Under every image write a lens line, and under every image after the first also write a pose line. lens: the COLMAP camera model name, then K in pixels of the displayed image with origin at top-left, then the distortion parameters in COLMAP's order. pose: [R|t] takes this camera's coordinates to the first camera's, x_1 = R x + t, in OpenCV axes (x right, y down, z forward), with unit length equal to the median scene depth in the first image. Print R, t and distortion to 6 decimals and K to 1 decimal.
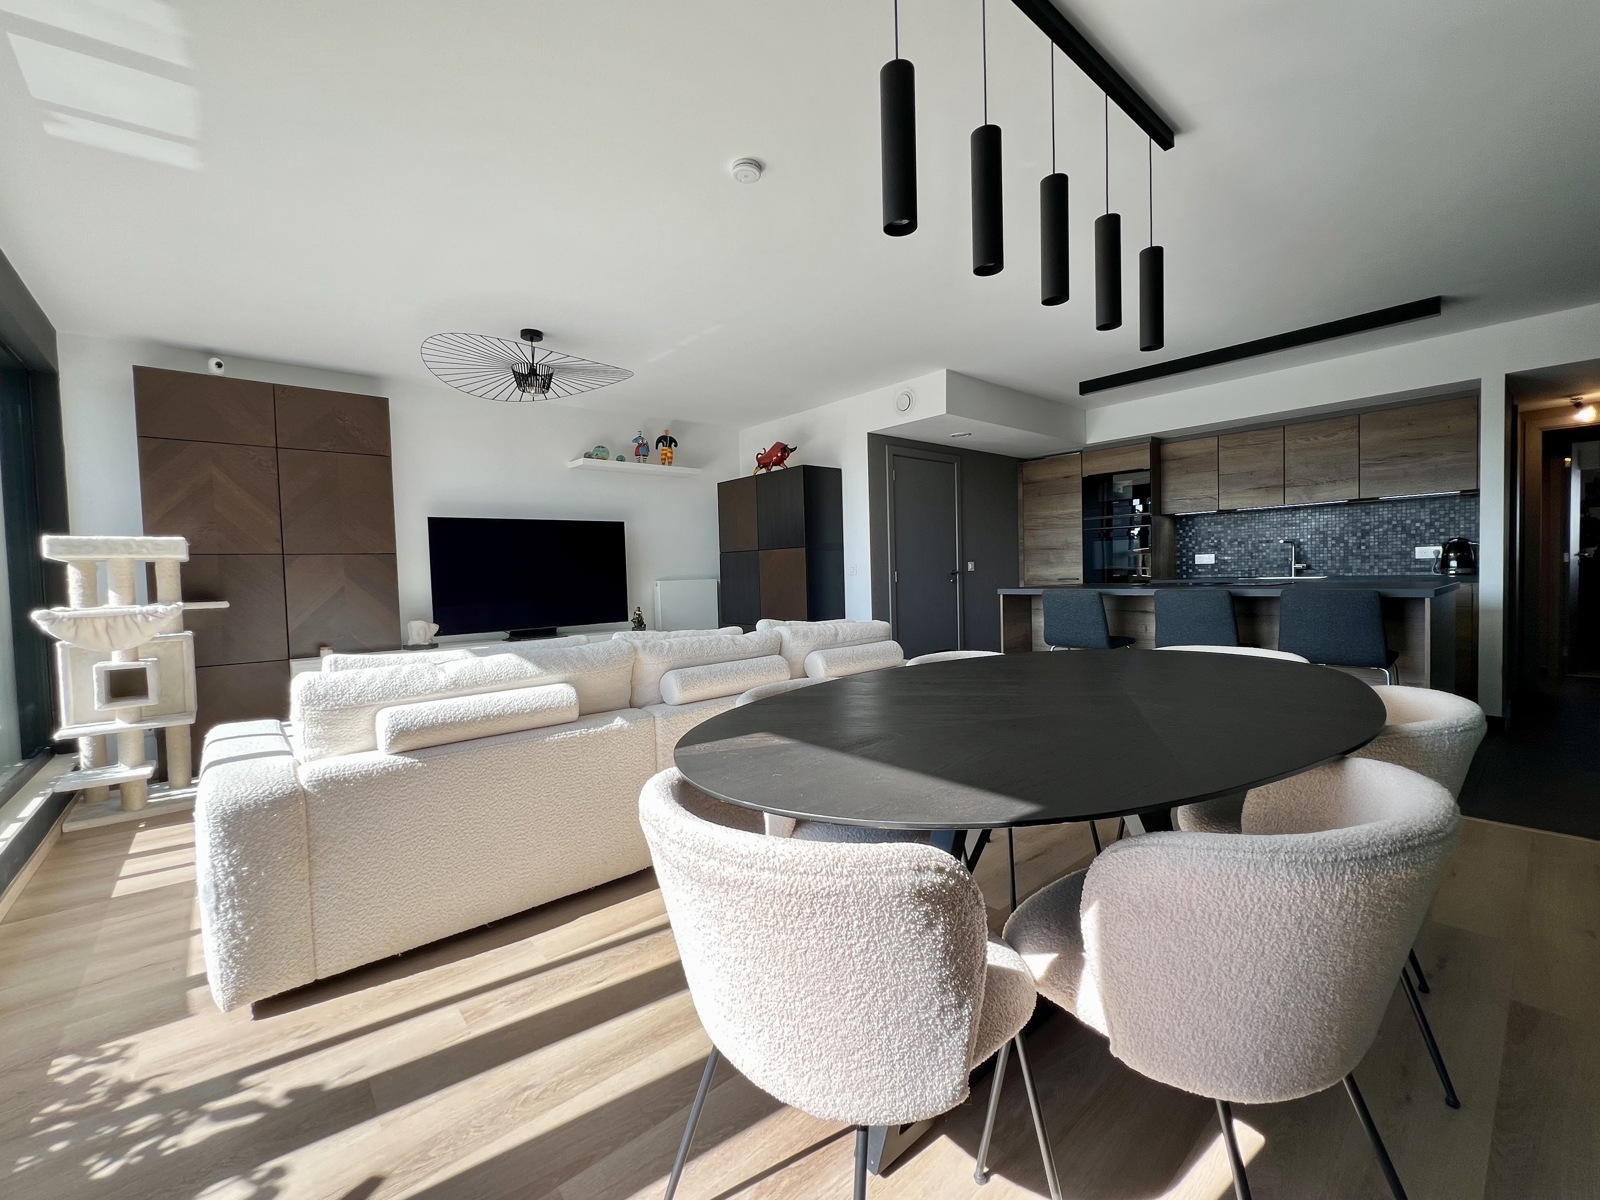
lens RADIAL K [[661.9, 0, 797.8], [0, 661.9, 597.6], [0, 0, 1]] dist [-0.002454, 0.000019]
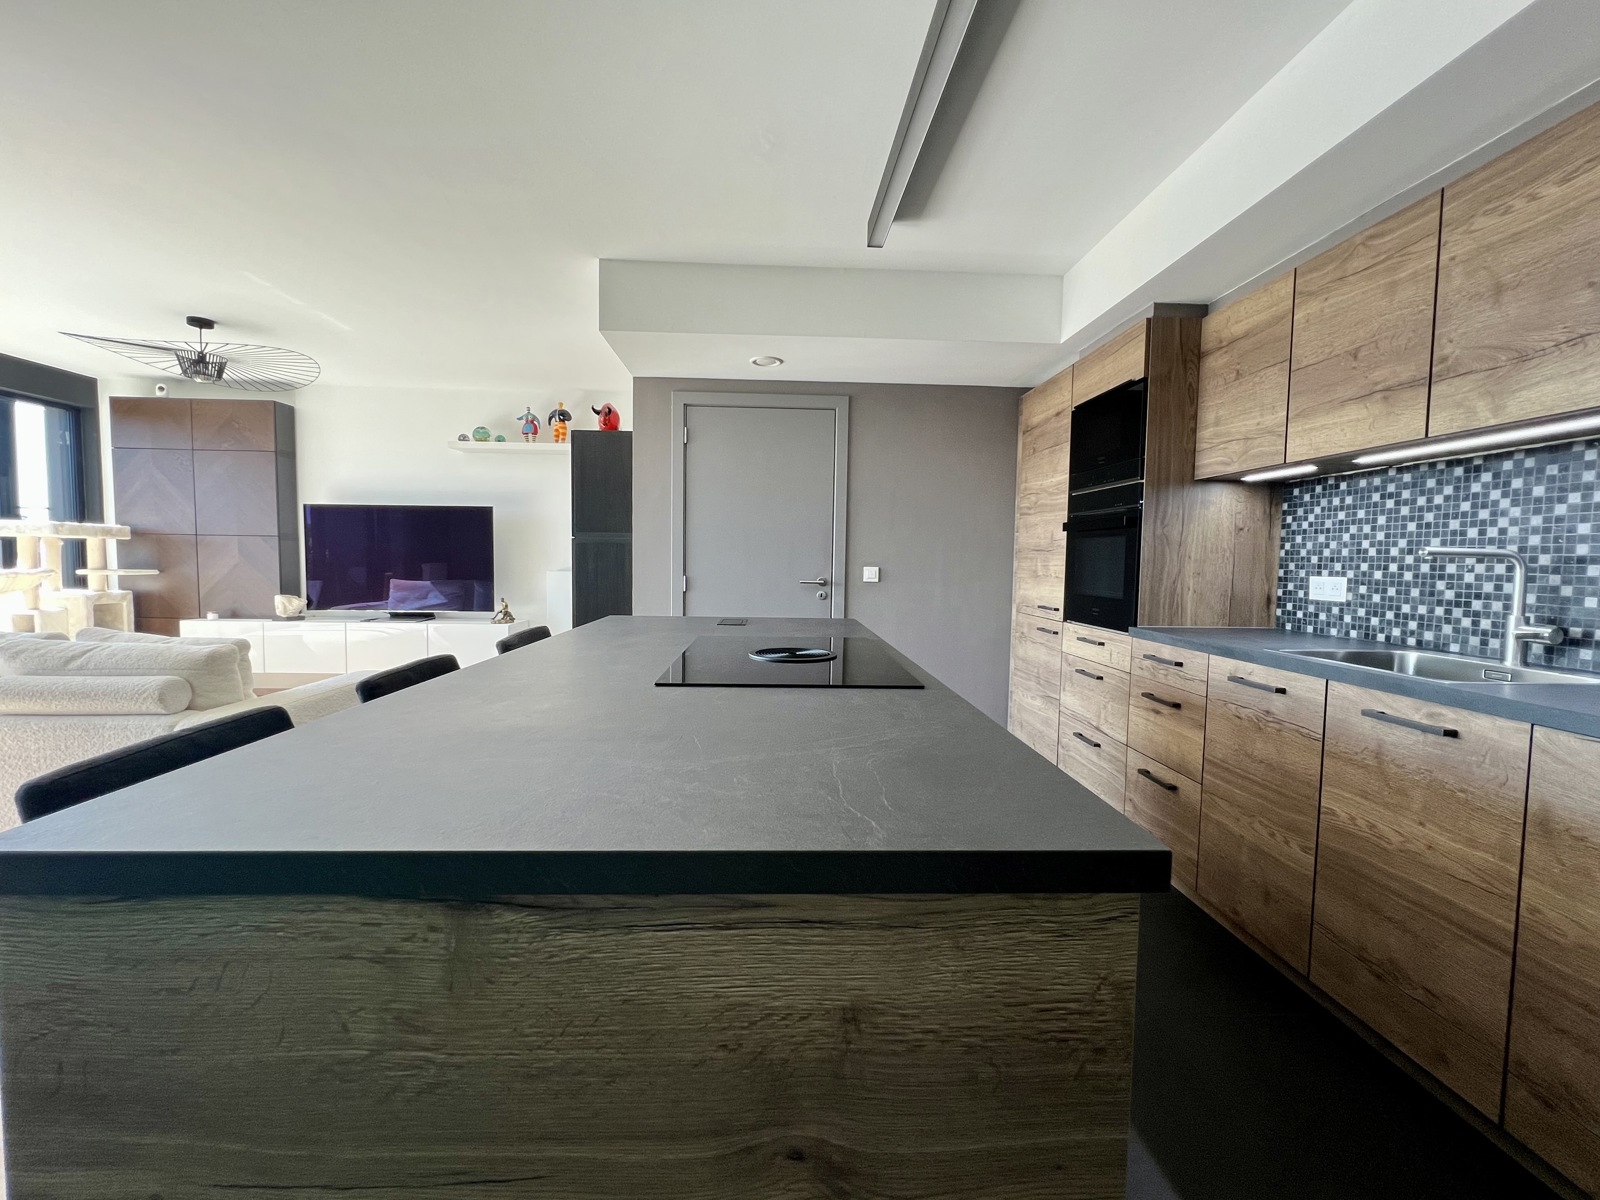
lens RADIAL K [[660.2, 0, 796.2], [0, 660.2, 598.1], [0, 0, 1]] dist [-0.002072, -0.000130]
pose [[0.783217, 0.078281, -0.616801, 0.761763], [-0.062626, 0.996930, 0.047002, -0.064004], [0.618587, 0.001814, 0.785715, 0.608914]]
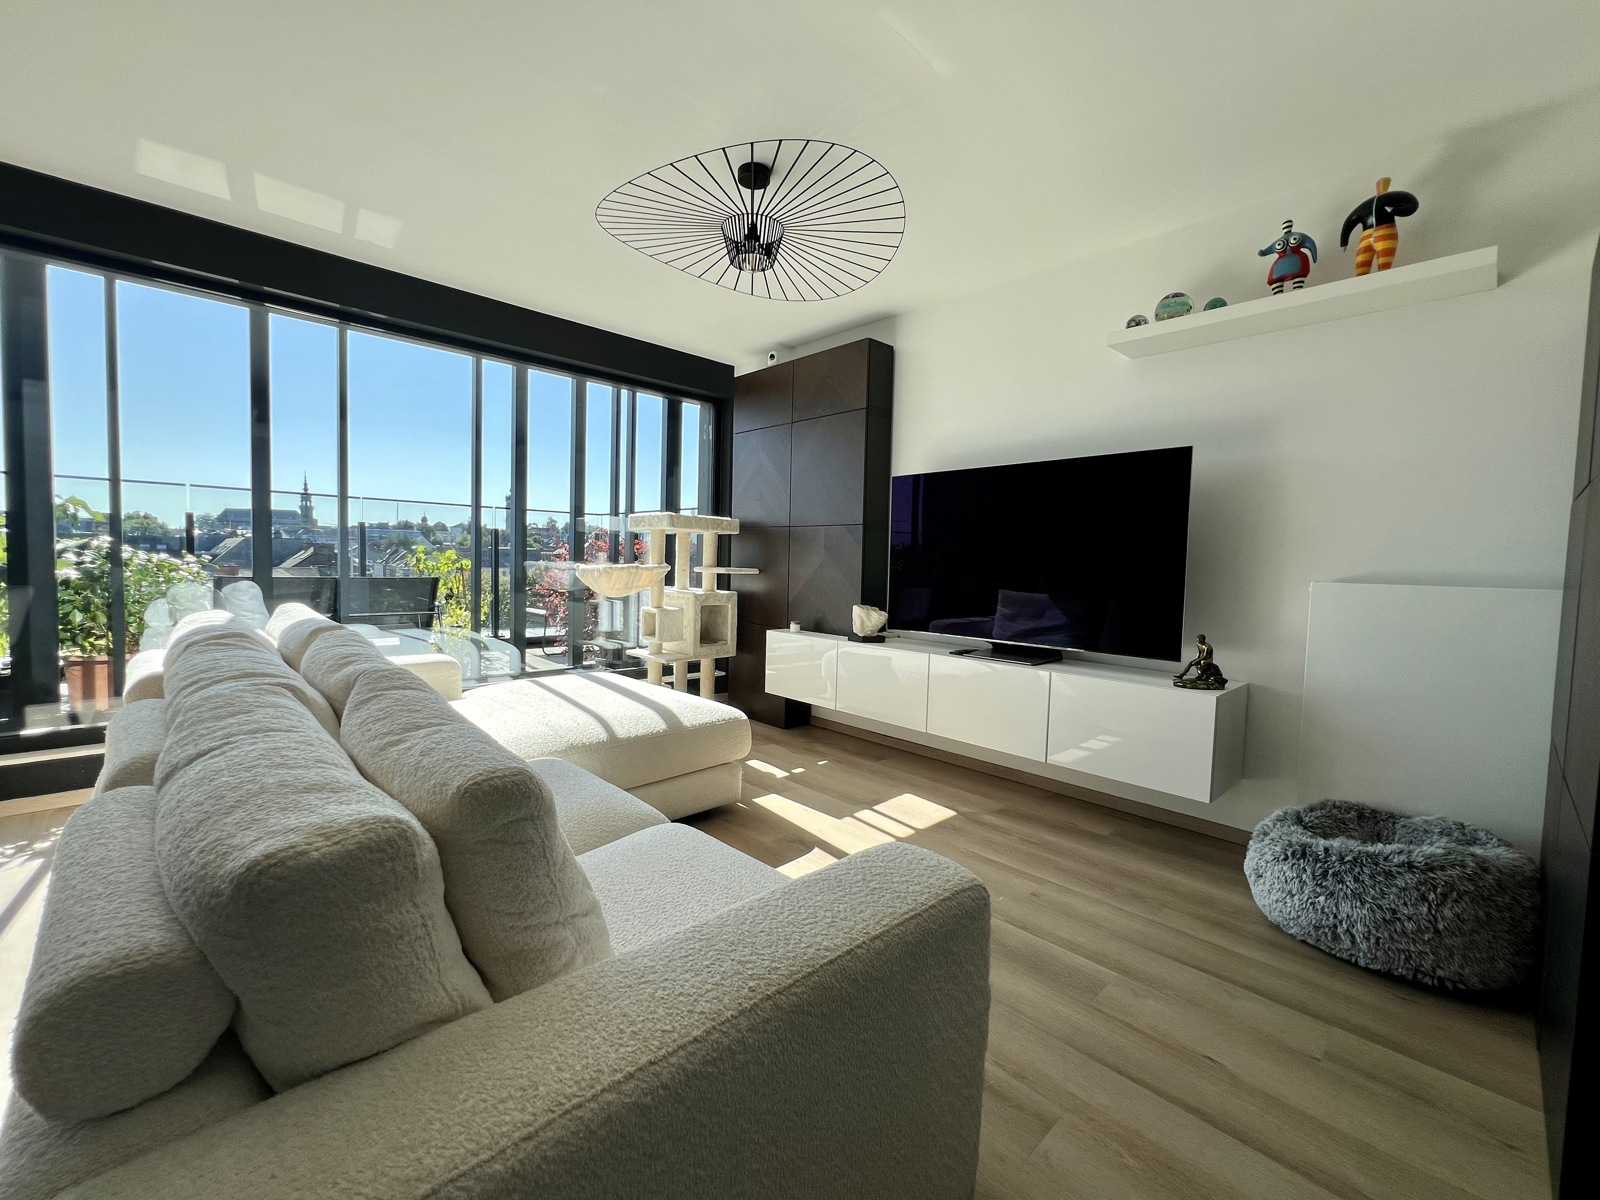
lens RADIAL K [[656.3, 0, 800.0], [0, 656.3, 600.0], [0, 0, 1]] dist [-0.002725, -0.000253]
pose [[0.049655, 0.088735, -0.994817, 0.212247], [-0.066245, 0.994145, 0.085369, -0.033578], [0.996567, 0.061663, 0.055243, 0.816588]]
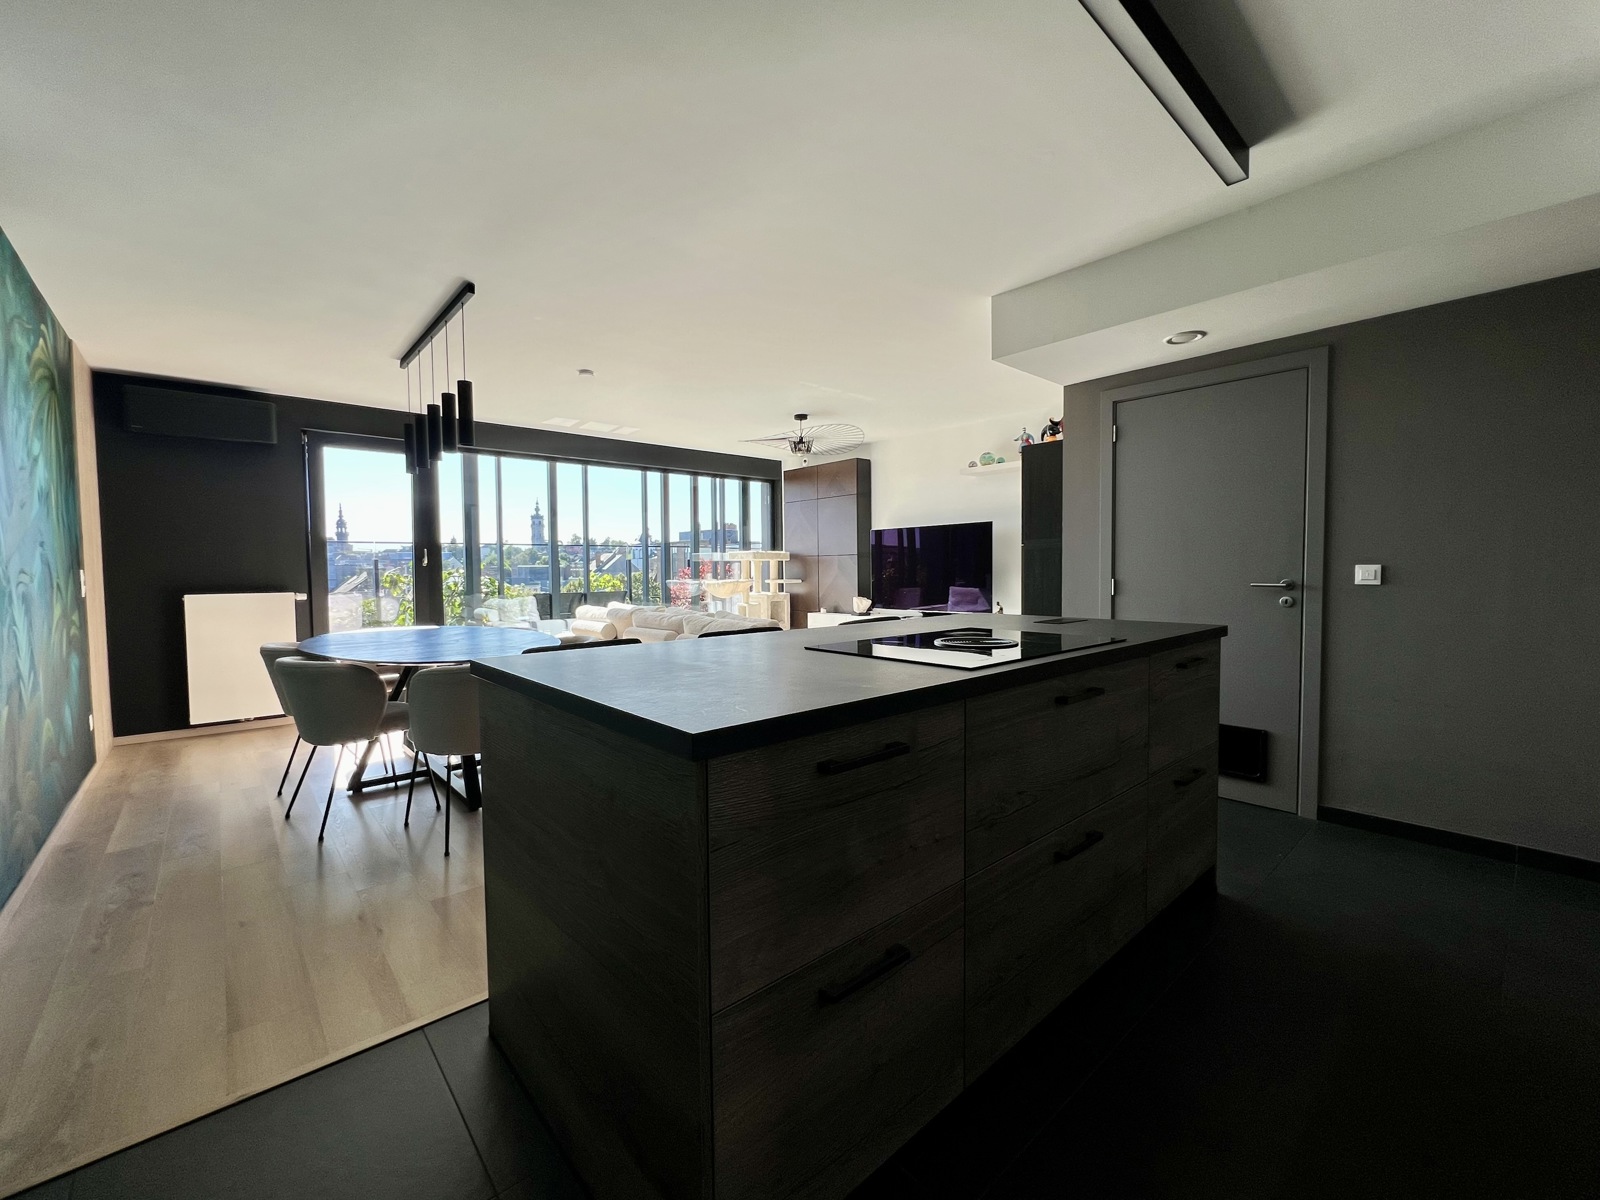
lens RADIAL K [[660.2, 0, 796.2], [0, 660.2, 598.1], [0, 0, 1]] dist [-0.002072, -0.000130]
pose [[0.014599, 0.073365, -0.997198, 0.922628], [-0.029087, 0.996914, 0.072918, -0.068249], [0.999470, 0.027941, 0.016688, 0.768737]]
